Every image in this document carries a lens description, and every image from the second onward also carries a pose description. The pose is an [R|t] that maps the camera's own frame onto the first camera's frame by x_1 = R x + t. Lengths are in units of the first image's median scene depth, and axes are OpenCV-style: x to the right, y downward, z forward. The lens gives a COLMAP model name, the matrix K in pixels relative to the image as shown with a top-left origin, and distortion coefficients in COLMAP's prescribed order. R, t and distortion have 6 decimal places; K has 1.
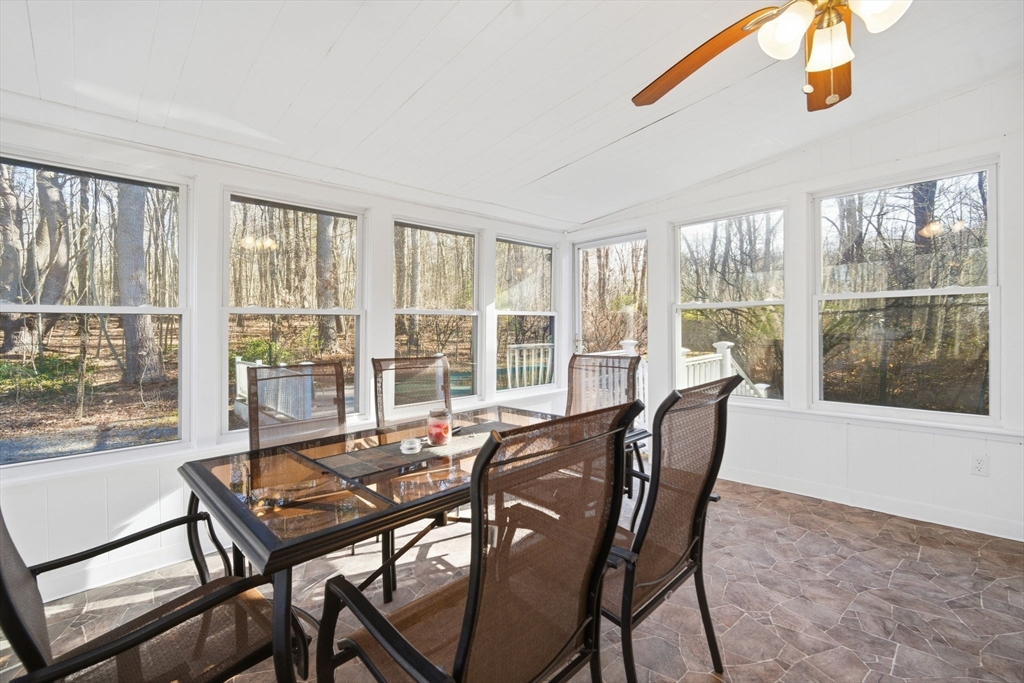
lens RADIAL K [[453.8, 0, 507.2], [0, 453.8, 328.1], [0, 0, 1]] dist [-0.008984, 0.000675]
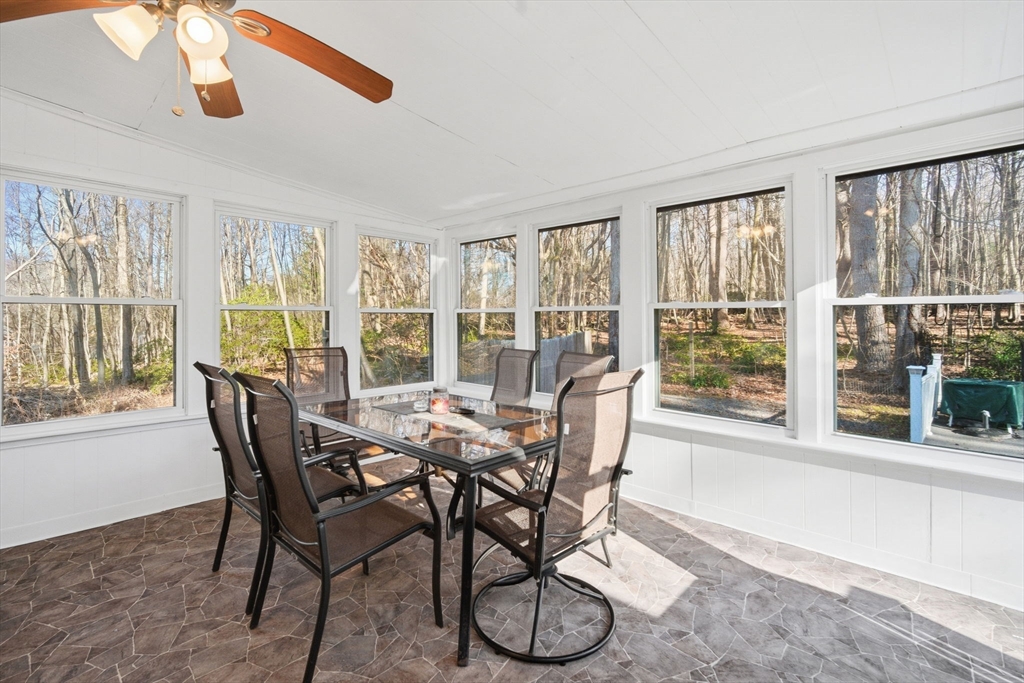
lens RADIAL K [[468.8, 0, 511.1], [0, 468.8, 314.6], [0, 0, 1]] dist [-0.020670, -0.000744]
pose [[0.037078, -0.001400, -0.999311, 1.699651], [-0.005943, 0.999981, -0.001622, -0.035502], [0.999295, 0.005999, 0.037069, 1.638054]]
